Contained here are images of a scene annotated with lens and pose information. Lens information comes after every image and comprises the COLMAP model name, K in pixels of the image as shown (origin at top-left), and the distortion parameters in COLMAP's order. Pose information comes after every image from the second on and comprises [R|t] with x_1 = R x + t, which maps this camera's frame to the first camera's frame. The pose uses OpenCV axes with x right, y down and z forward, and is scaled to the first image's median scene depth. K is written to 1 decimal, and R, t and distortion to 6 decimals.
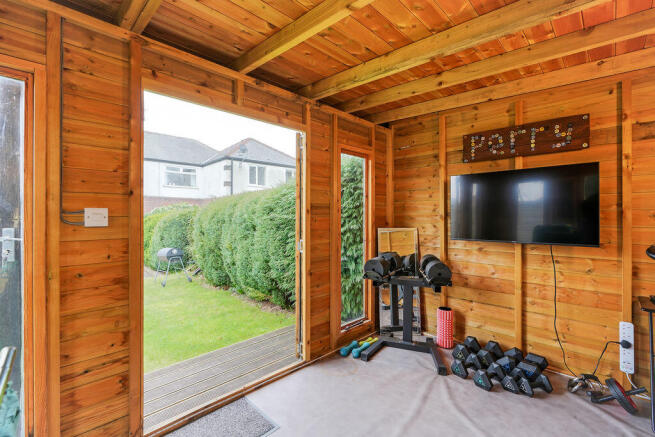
lens RADIAL K [[295.6, 0, 325.3], [0, 295.6, 215.3], [0, 0, 1]] dist [-0.004478, 0.000508]
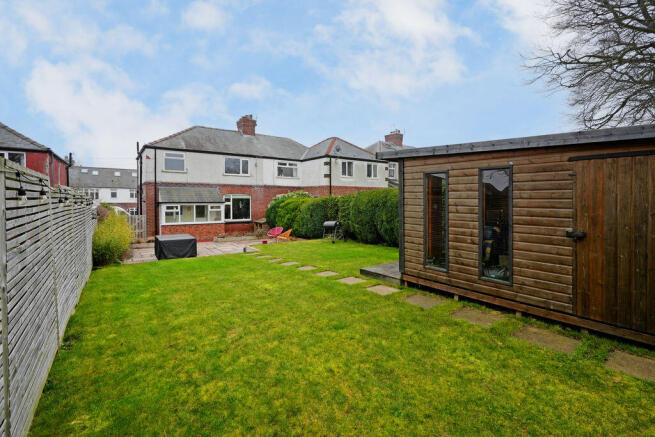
lens RADIAL K [[295.6, 0, 331.0], [0, 295.6, 199.7], [0, 0, 1]] dist [-0.004478, 0.000508]
pose [[0.992719, 0.007931, -0.120193, -0.148845], [-0.007294, 0.999957, 0.005738, -0.008402], [0.120233, -0.004820, 0.992734, -0.280840]]
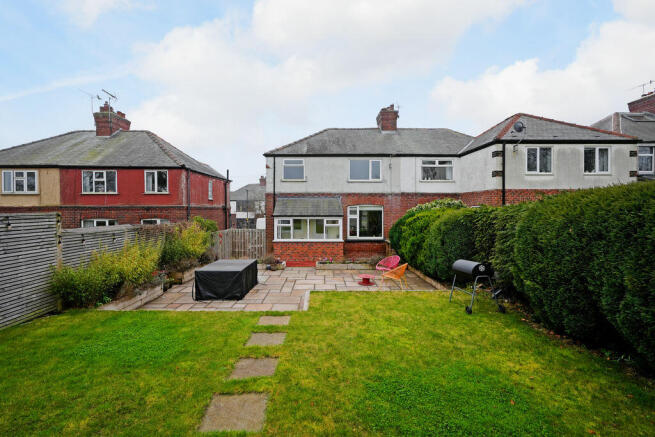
lens RADIAL K [[295.6, 0, 323.5], [0, 295.6, 215.2], [0, 0, 1]] dist [-0.004478, 0.000508]
pose [[0.738677, 0.016432, -0.673859, -0.130355], [0.000059, 0.999701, 0.024443, -0.012333], [0.674060, -0.018095, 0.738455, 0.076944]]
